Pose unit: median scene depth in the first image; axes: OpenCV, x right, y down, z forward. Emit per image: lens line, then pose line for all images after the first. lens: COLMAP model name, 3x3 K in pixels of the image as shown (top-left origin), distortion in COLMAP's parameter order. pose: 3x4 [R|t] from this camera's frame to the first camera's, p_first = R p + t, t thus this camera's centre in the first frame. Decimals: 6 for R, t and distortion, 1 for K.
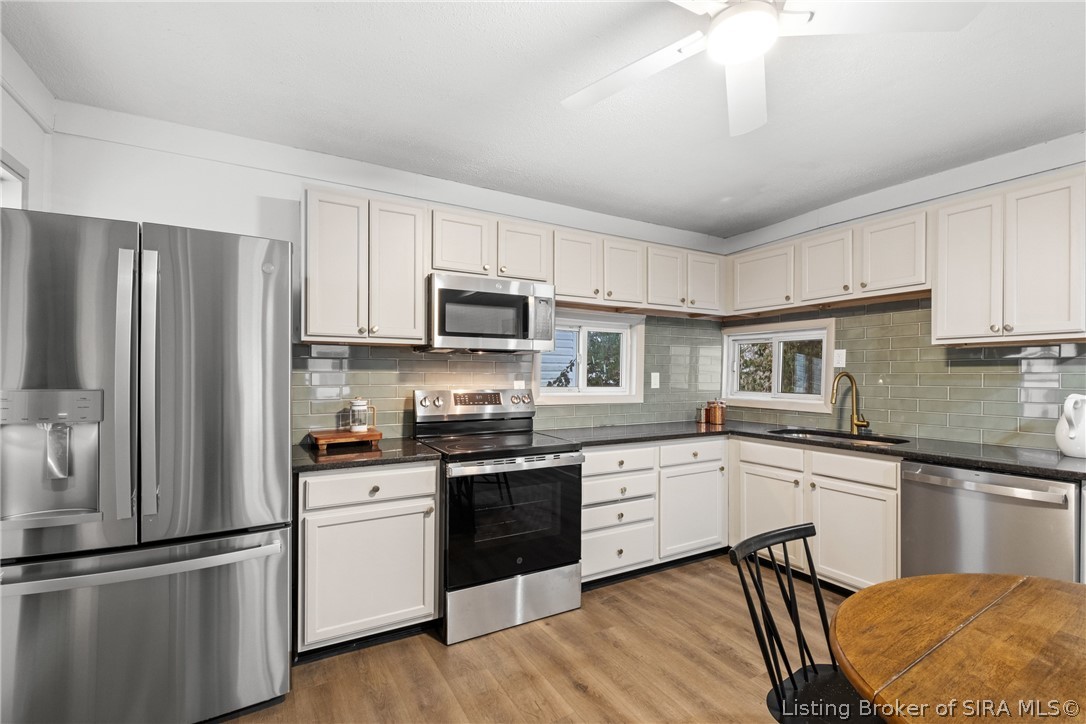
lens RADIAL K [[475.3, 0, 543.0], [0, 475.3, 372.5], [0, 0, 1]] dist [0.000645, -0.001312]
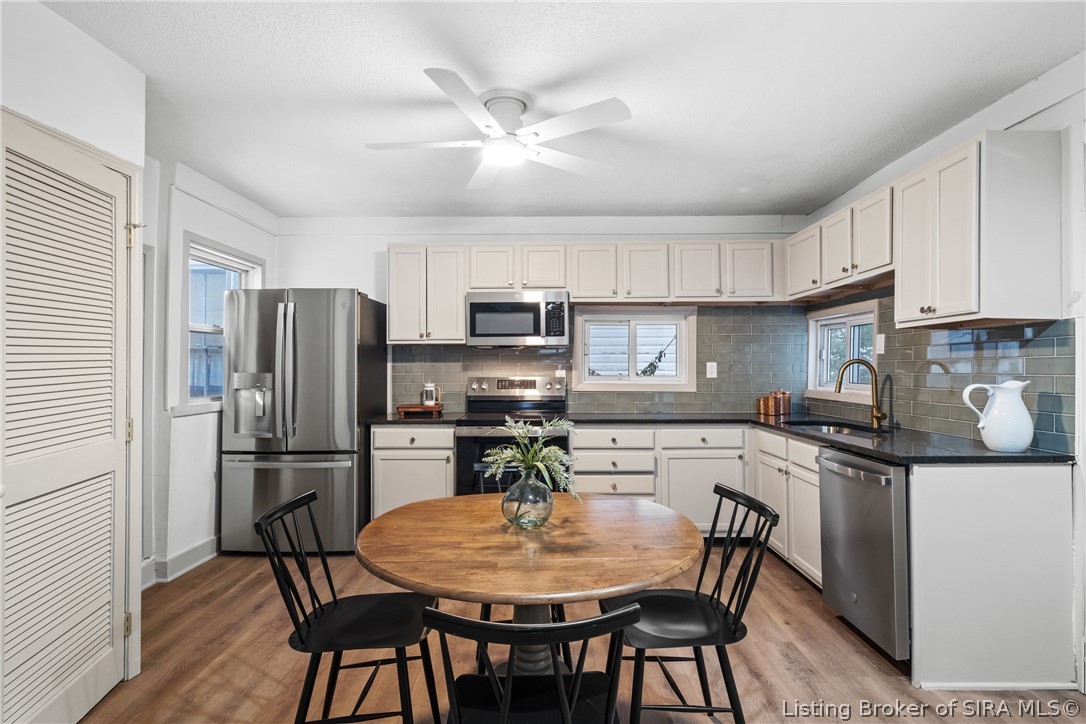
lens RADIAL K [[562.9, 0, 540.6], [0, 562.9, 358.9], [0, 0, 1]] dist [-0.000497, 0.000147]
pose [[0.863540, -0.013476, -0.504100, 0.704258], [0.006868, 0.999864, -0.014964, 0.011200], [0.504233, 0.009460, 0.863516, -0.277829]]
